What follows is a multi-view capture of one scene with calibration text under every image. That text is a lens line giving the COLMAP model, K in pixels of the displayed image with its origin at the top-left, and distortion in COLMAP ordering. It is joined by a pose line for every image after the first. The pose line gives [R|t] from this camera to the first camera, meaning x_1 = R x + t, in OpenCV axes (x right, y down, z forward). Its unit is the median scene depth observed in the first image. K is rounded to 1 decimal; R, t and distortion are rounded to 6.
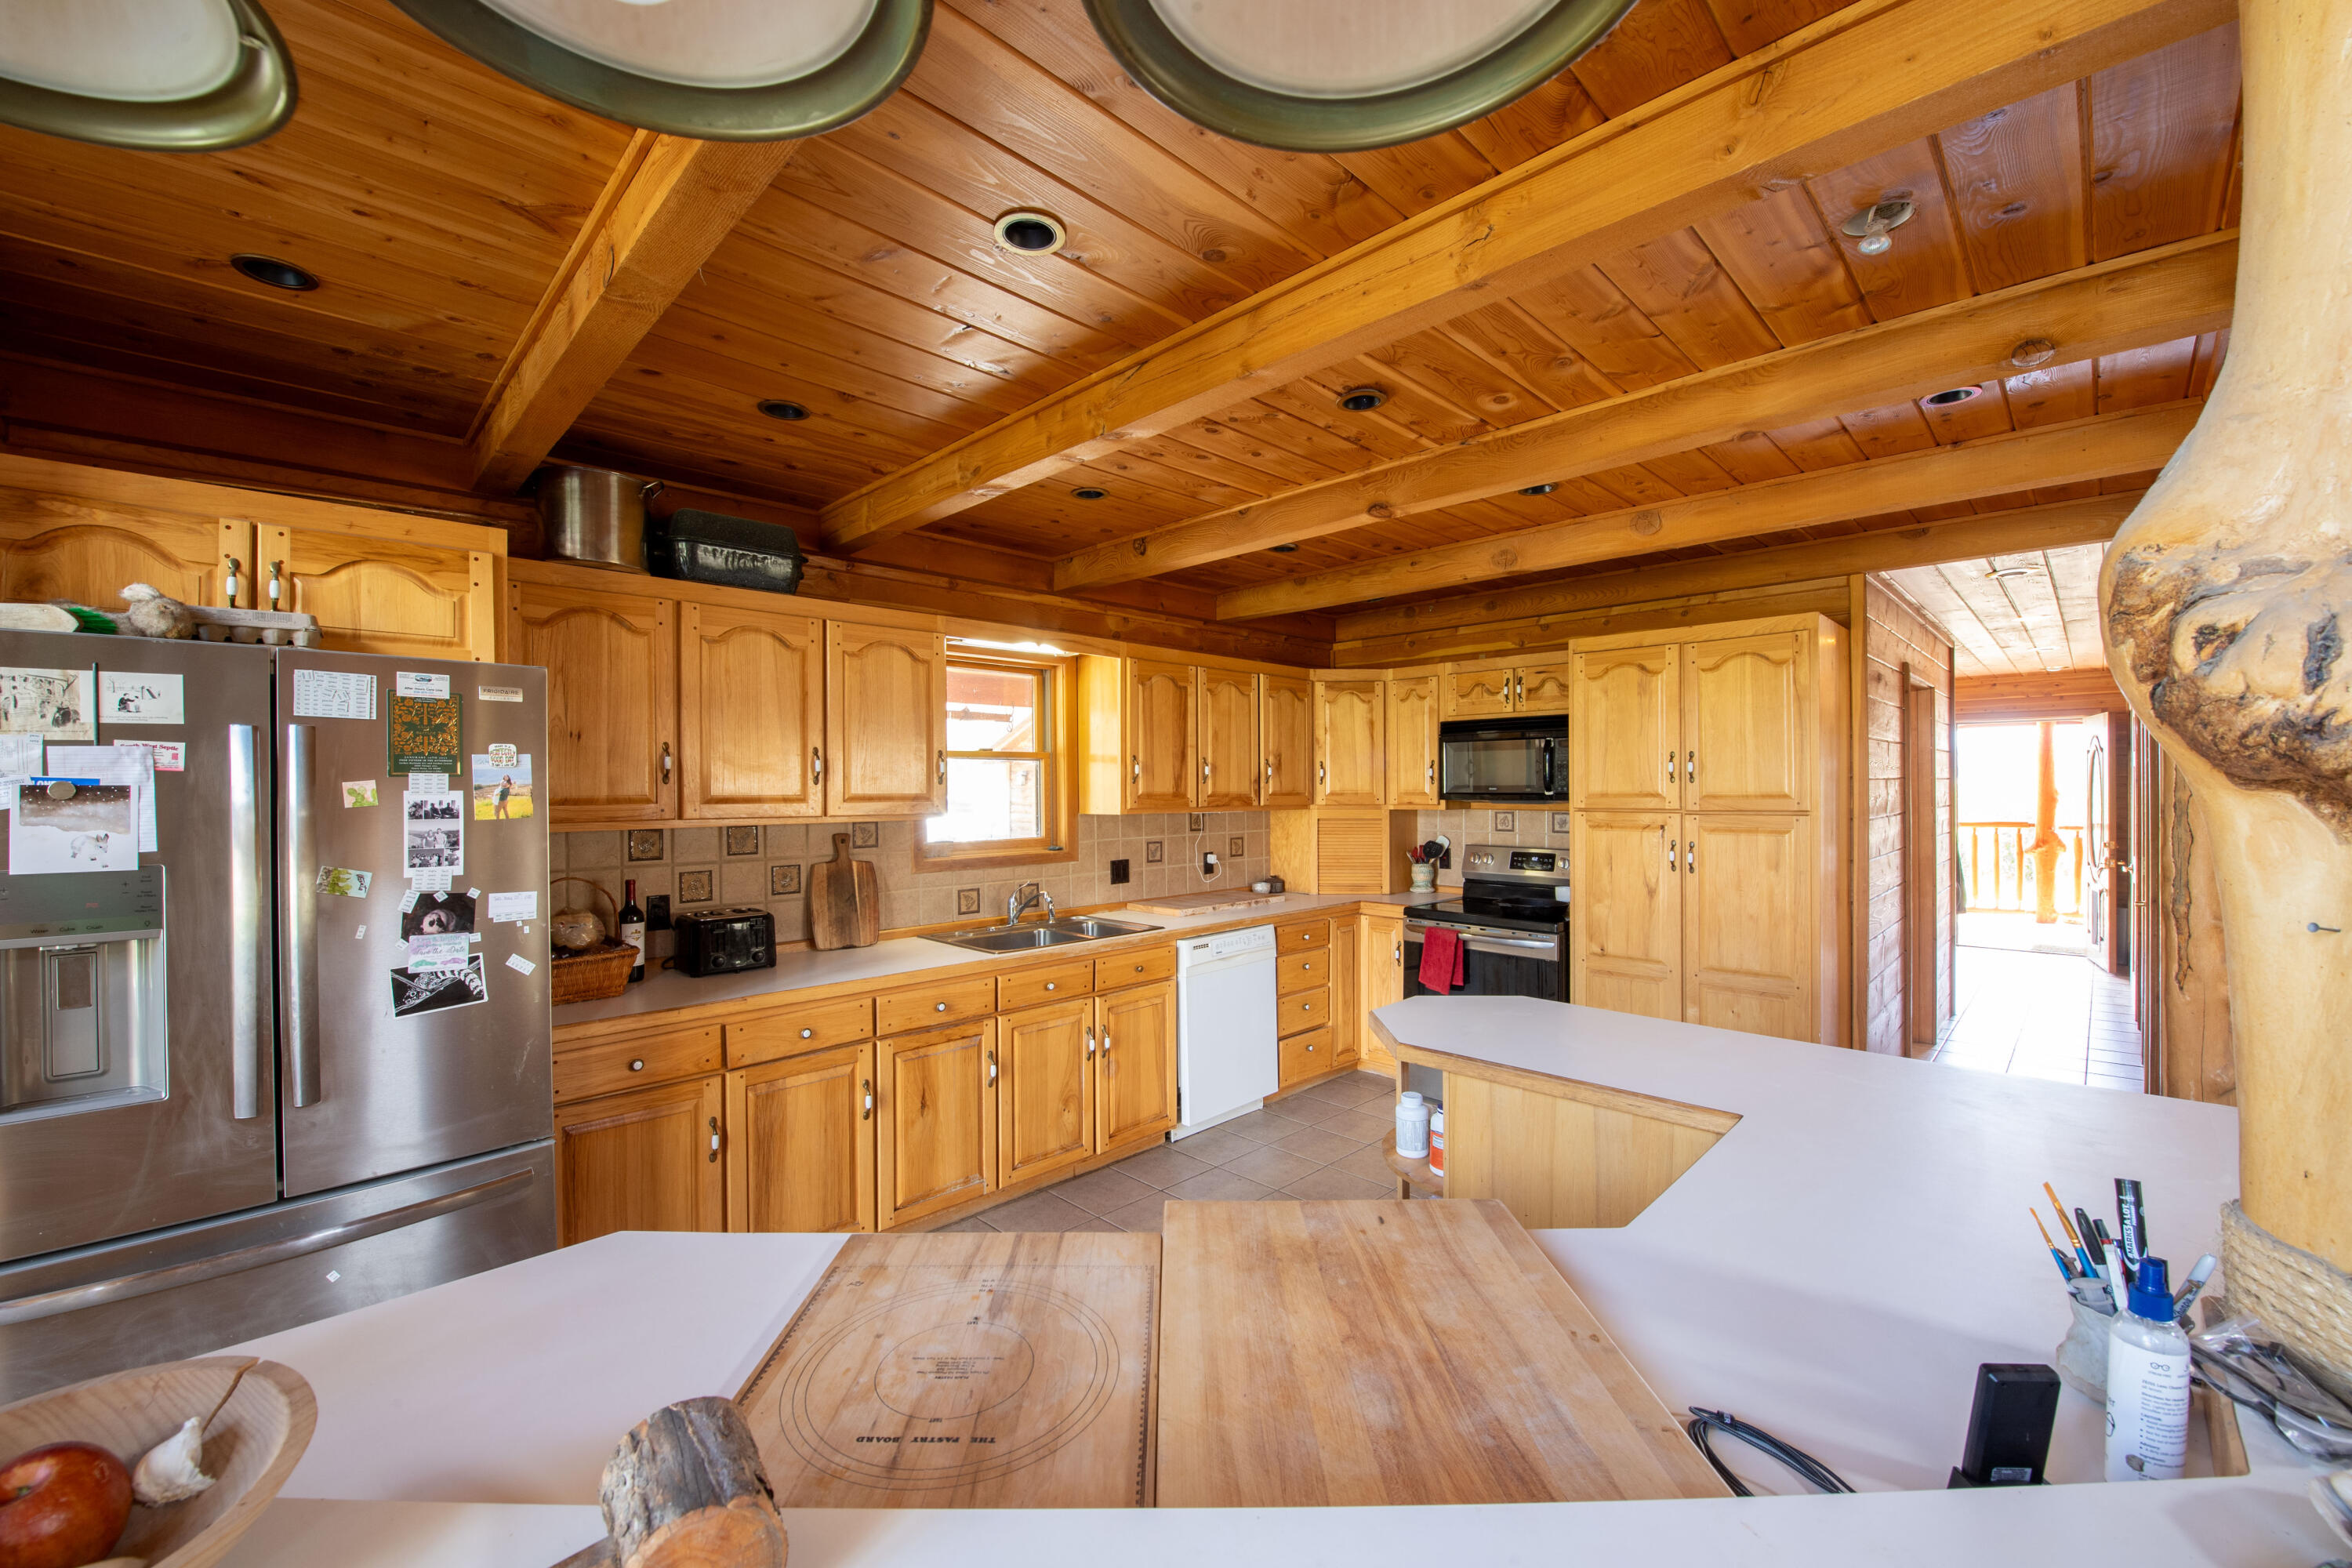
lens RADIAL K [[940.3, 0, 1171.7], [0, 940.3, 788.1], [0, 0, 1]] dist [-0.004619, -0.000413]
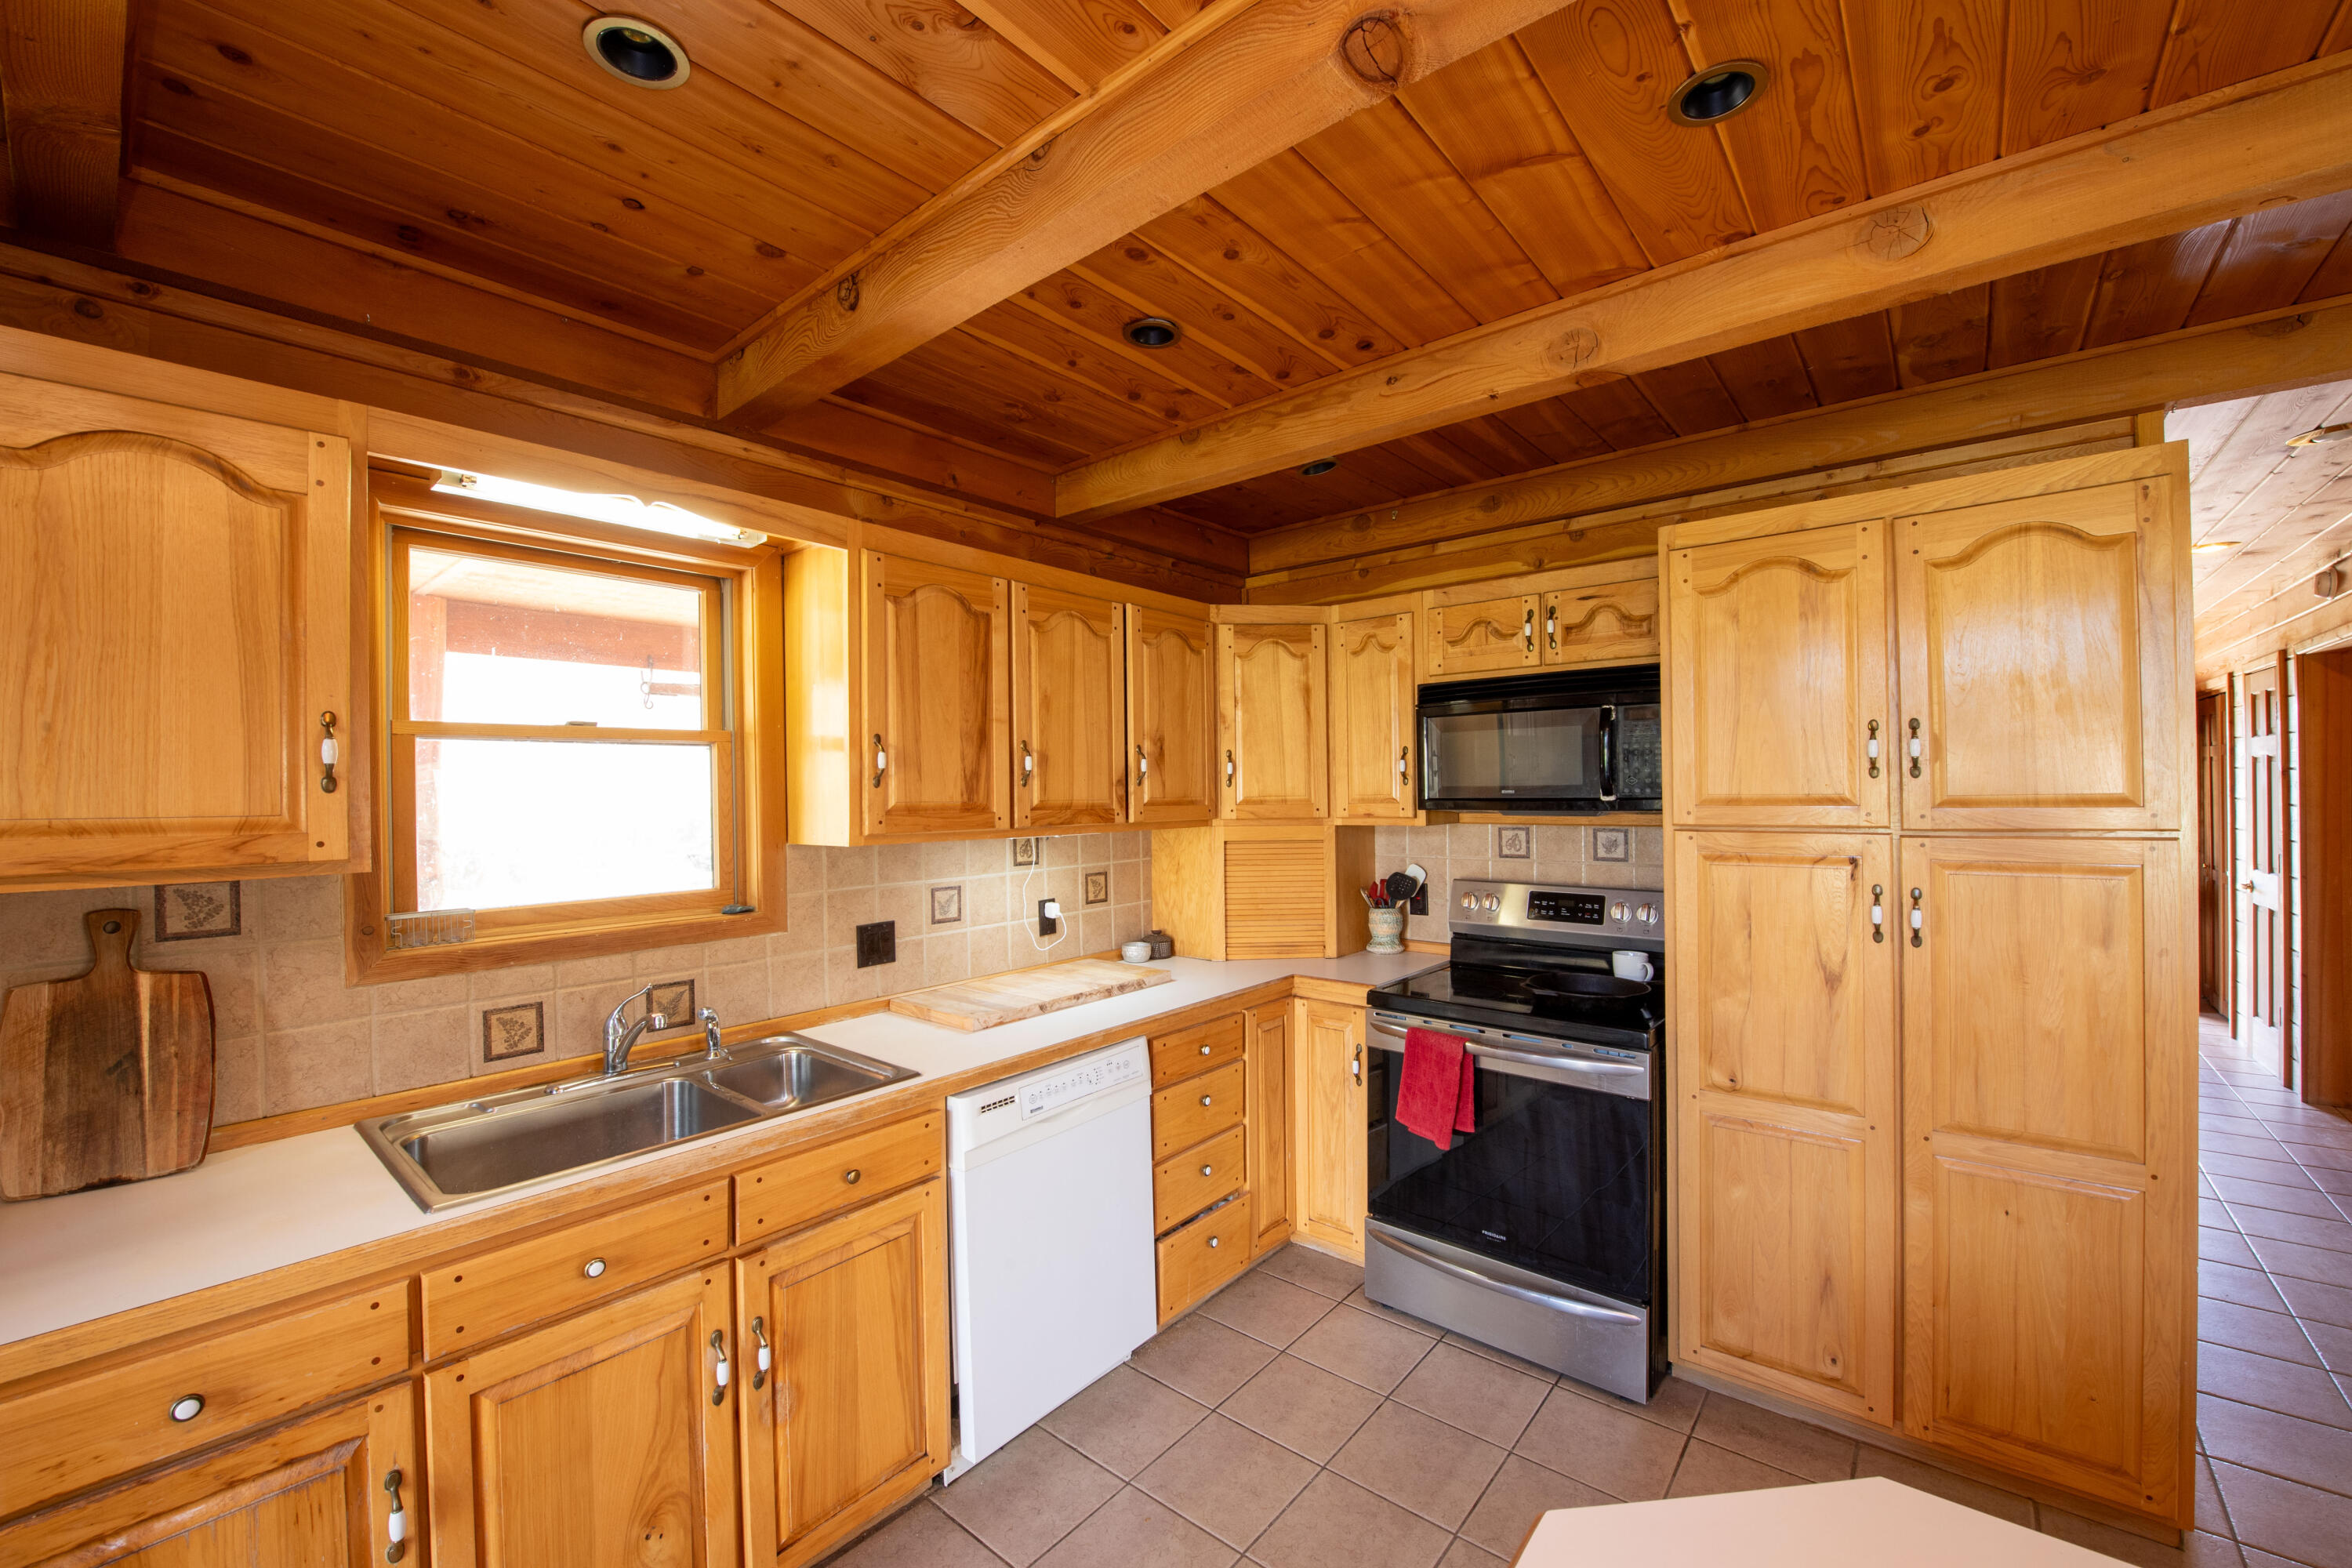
lens RADIAL K [[940.3, 0, 1173.6], [0, 940.3, 792.3], [0, 0, 1]] dist [-0.004619, -0.000413]
pose [[0.995477, -0.008081, 0.094657, 0.076315], [0.008143, 0.999967, -0.000265, -0.000521], [-0.094652, 0.001035, 0.995510, 0.461615]]
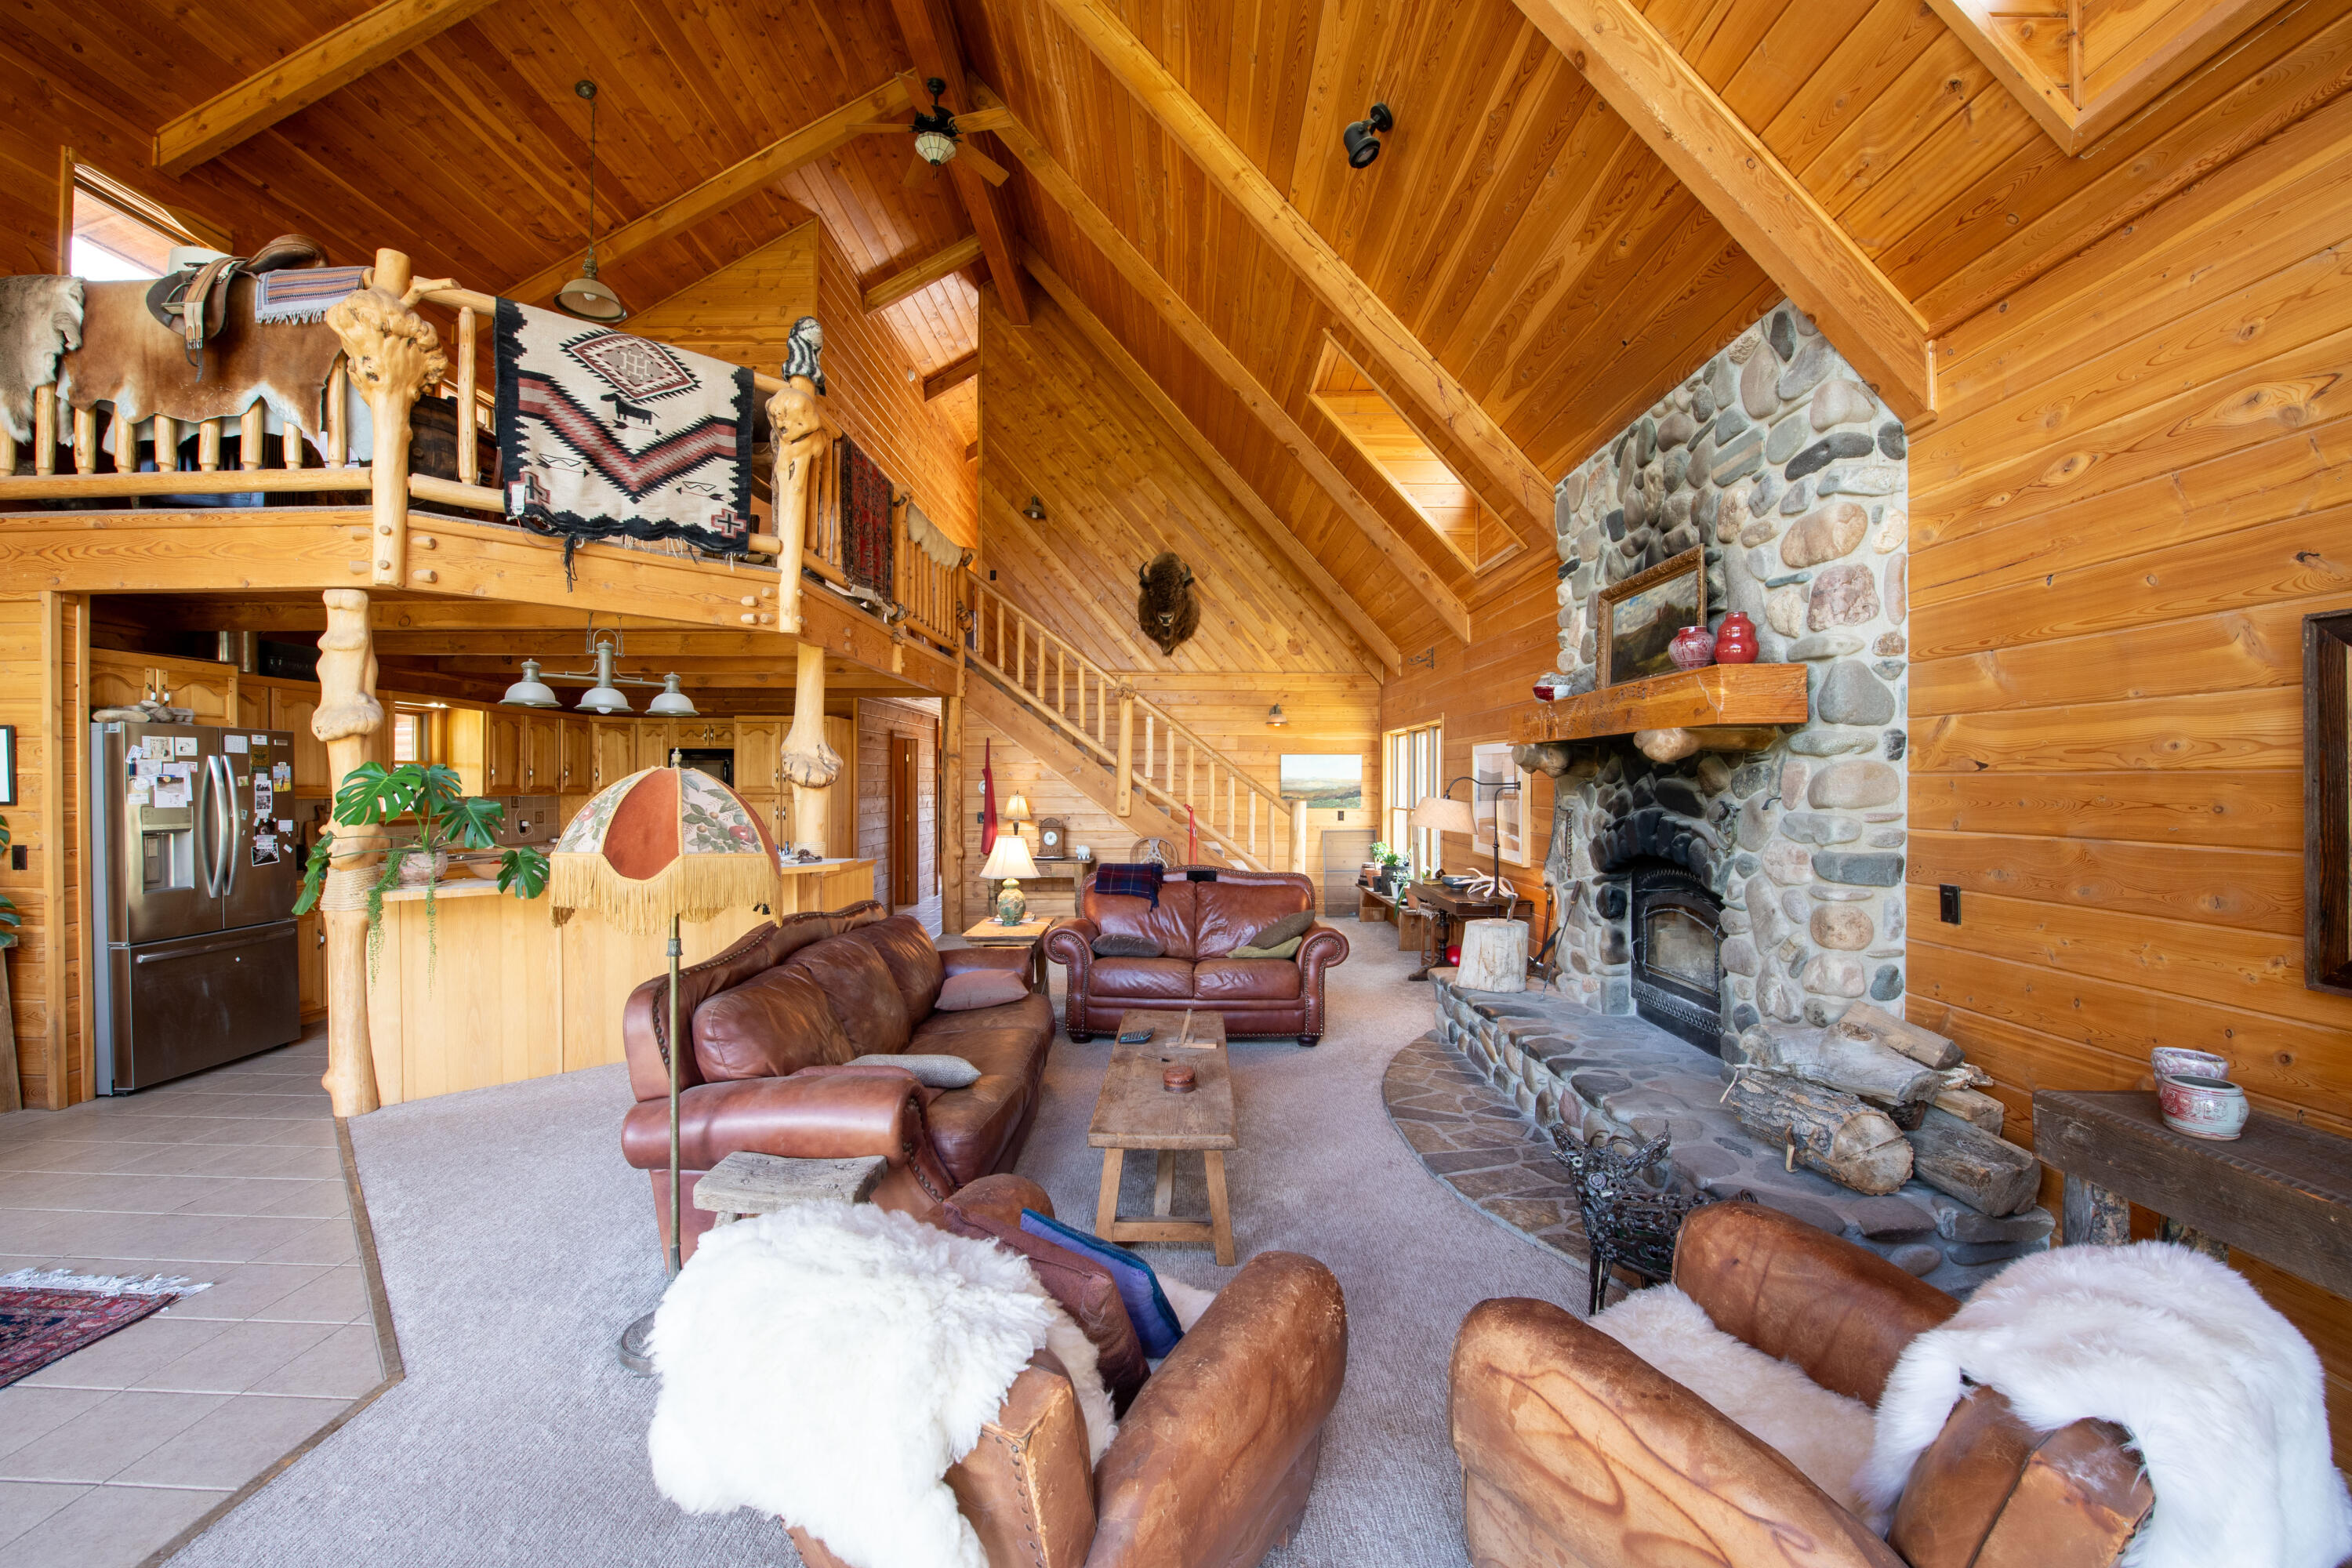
lens RADIAL K [[940.3, 0, 1160.0], [0, 940.3, 787.6], [0, 0, 1]] dist [-0.004619, -0.000413]
pose [[0.715403, 0.003820, 0.698701, -0.388478], [-0.003986, 0.999991, -0.001387, 0.008133], [-0.698701, -0.001793, 0.715412, -1.235286]]
